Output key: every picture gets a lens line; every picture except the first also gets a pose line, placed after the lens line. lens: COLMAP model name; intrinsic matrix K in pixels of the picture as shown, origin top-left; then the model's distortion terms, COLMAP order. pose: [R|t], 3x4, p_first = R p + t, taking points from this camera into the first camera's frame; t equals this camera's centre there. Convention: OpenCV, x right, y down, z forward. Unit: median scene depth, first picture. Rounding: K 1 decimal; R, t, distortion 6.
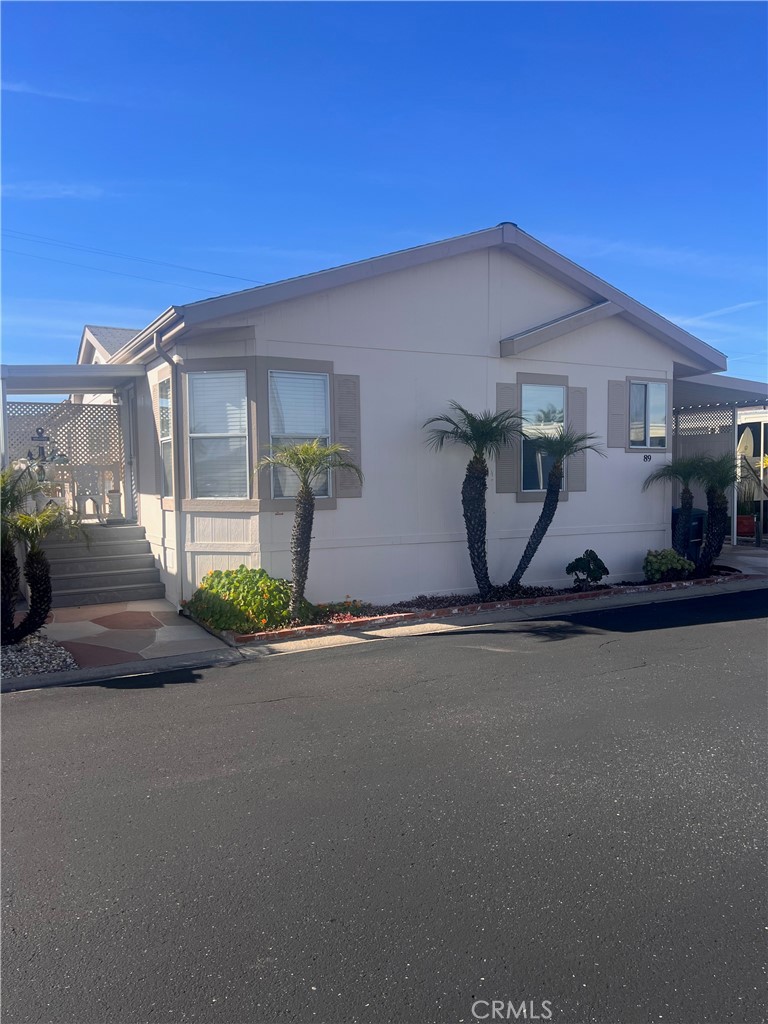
lens RADIAL K [[769.6, 0, 384.0], [0, 769.6, 512.0], [0, 0, 1]] dist [0.082676, -0.110855]
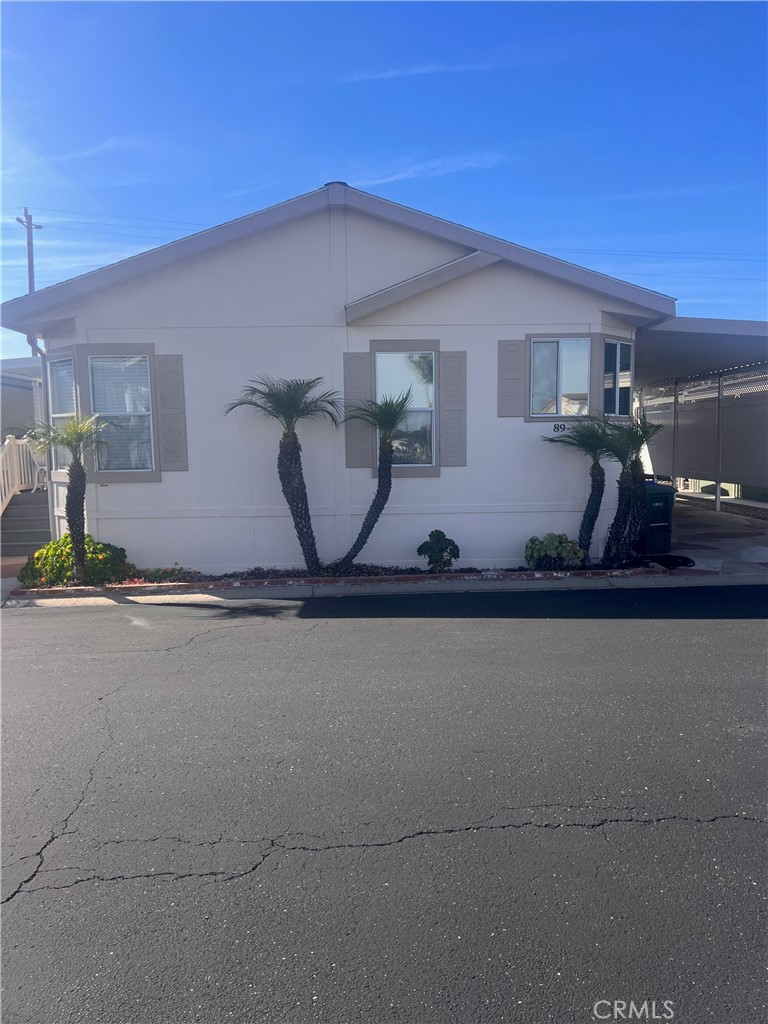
lens RADIAL K [[769.6, 0, 384.0], [0, 769.6, 512.0], [0, 0, 1]] dist [0.082676, -0.110855]
pose [[0.892027, 0.036341, -0.450518, 0.645392], [-0.014070, 0.998512, 0.052687, -0.020990], [0.451763, -0.040659, 0.891211, 0.161786]]
